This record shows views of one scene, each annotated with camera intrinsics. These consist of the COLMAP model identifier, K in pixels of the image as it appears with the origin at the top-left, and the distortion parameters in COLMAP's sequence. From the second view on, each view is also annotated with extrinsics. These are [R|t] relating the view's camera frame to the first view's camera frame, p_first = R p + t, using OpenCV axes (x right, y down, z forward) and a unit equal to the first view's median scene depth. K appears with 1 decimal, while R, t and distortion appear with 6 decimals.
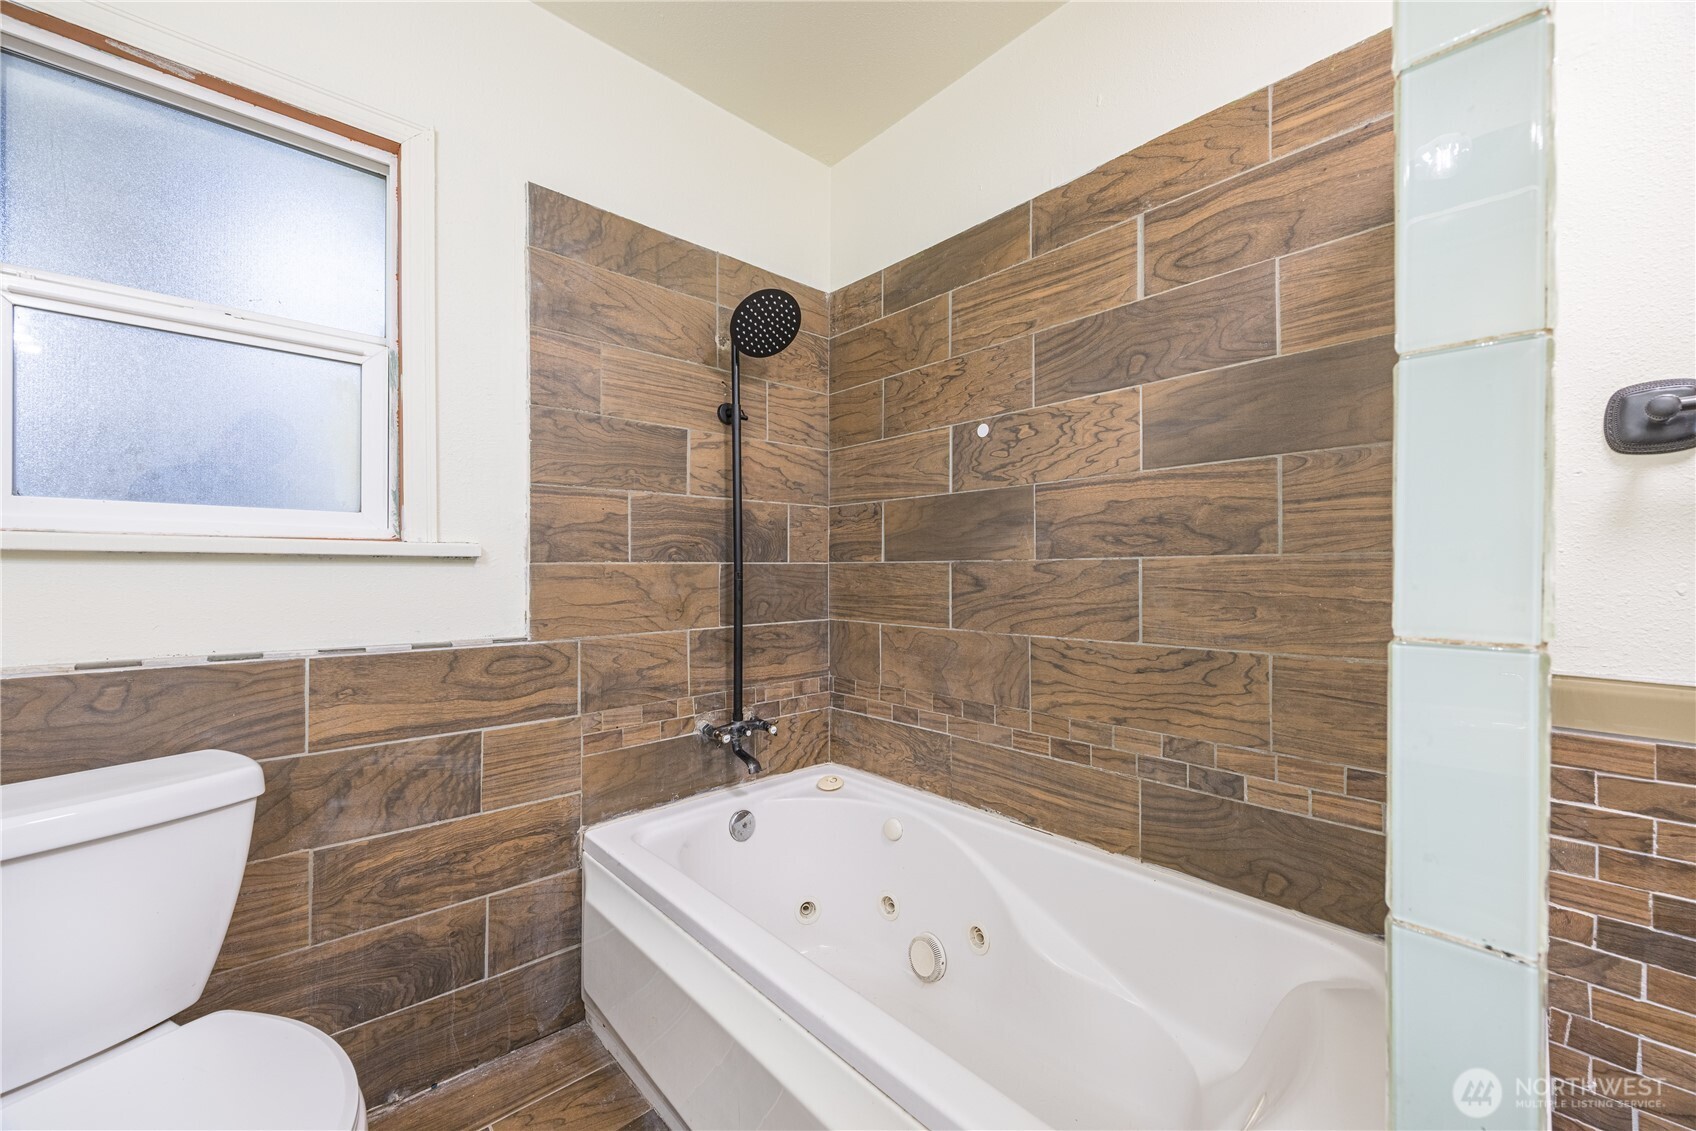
lens RADIAL K [[650.1, 0, 851.2], [0, 650.1, 566.1], [0, 0, 1]] dist [-0.002638, -0.000380]
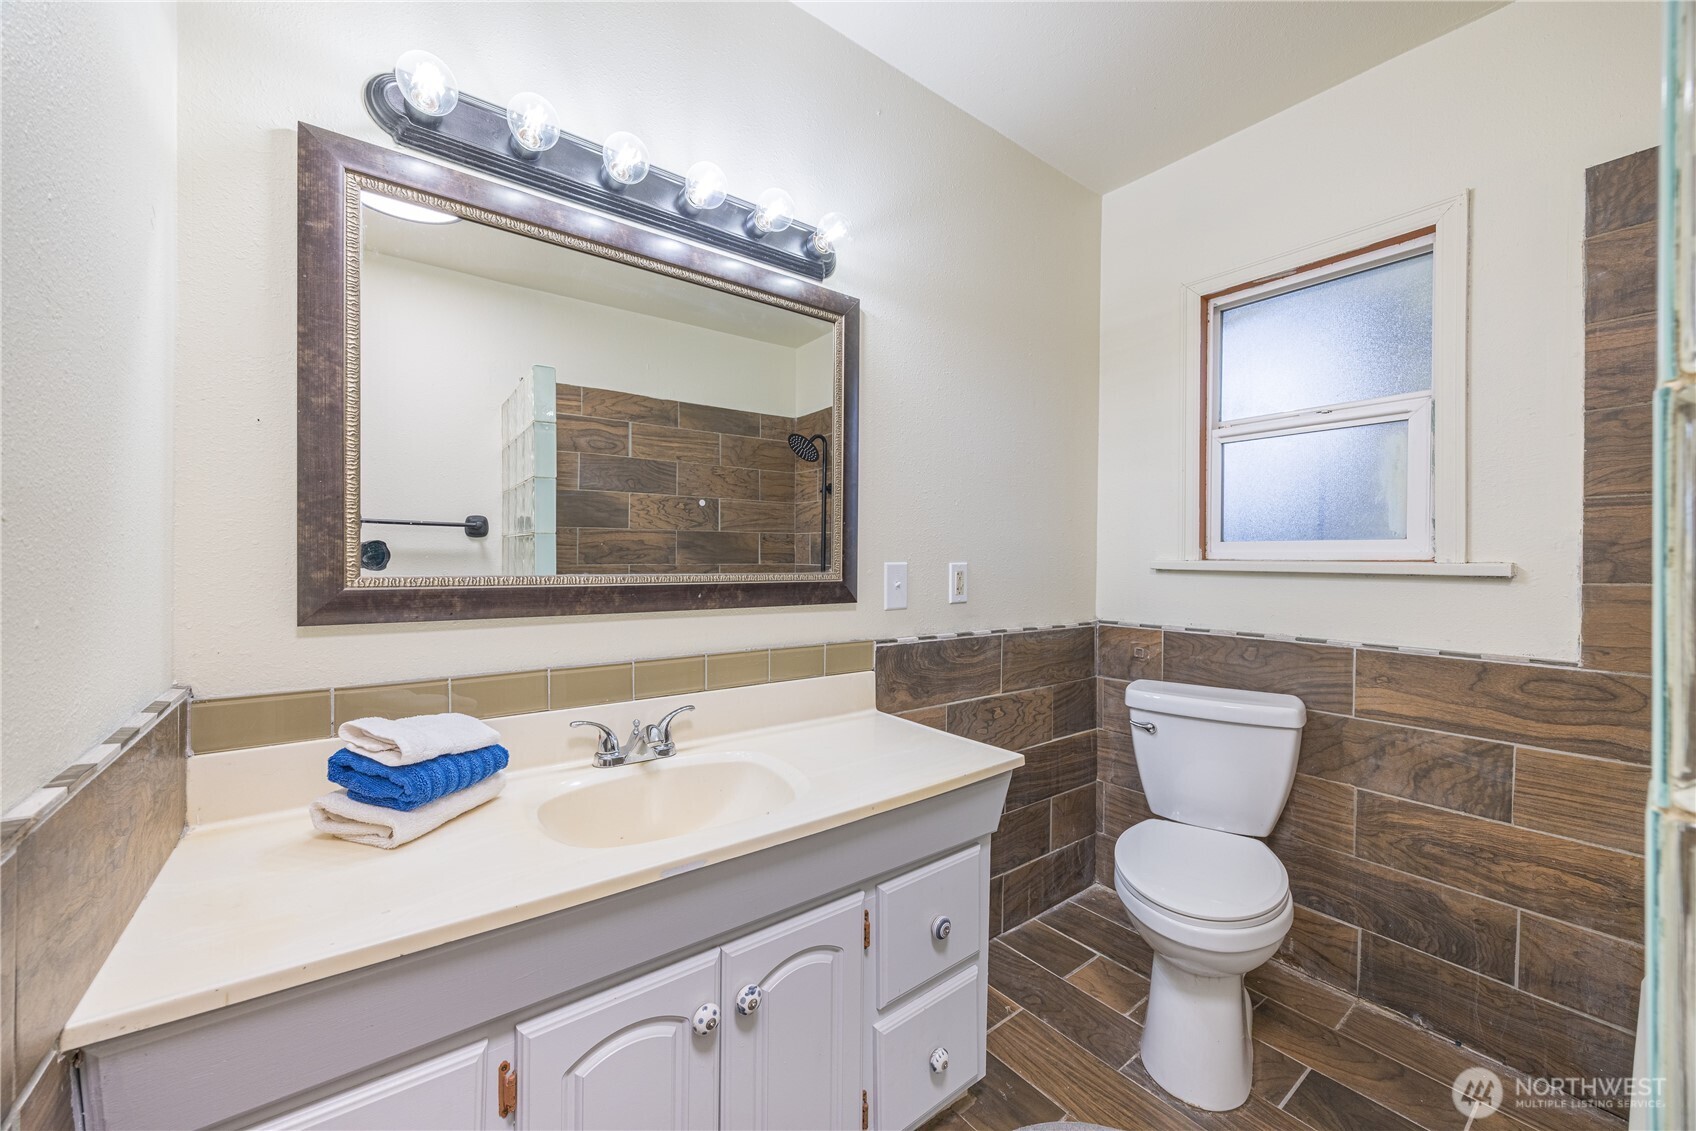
lens RADIAL K [[650.1, 0, 851.2], [0, 650.1, 566.1], [0, 0, 1]] dist [-0.002638, -0.000380]
pose [[-0.092556, 0.014430, -0.995603, 0.567116], [0.003428, 0.999894, 0.014173, -0.050452], [0.995702, -0.002101, -0.092595, 0.052912]]
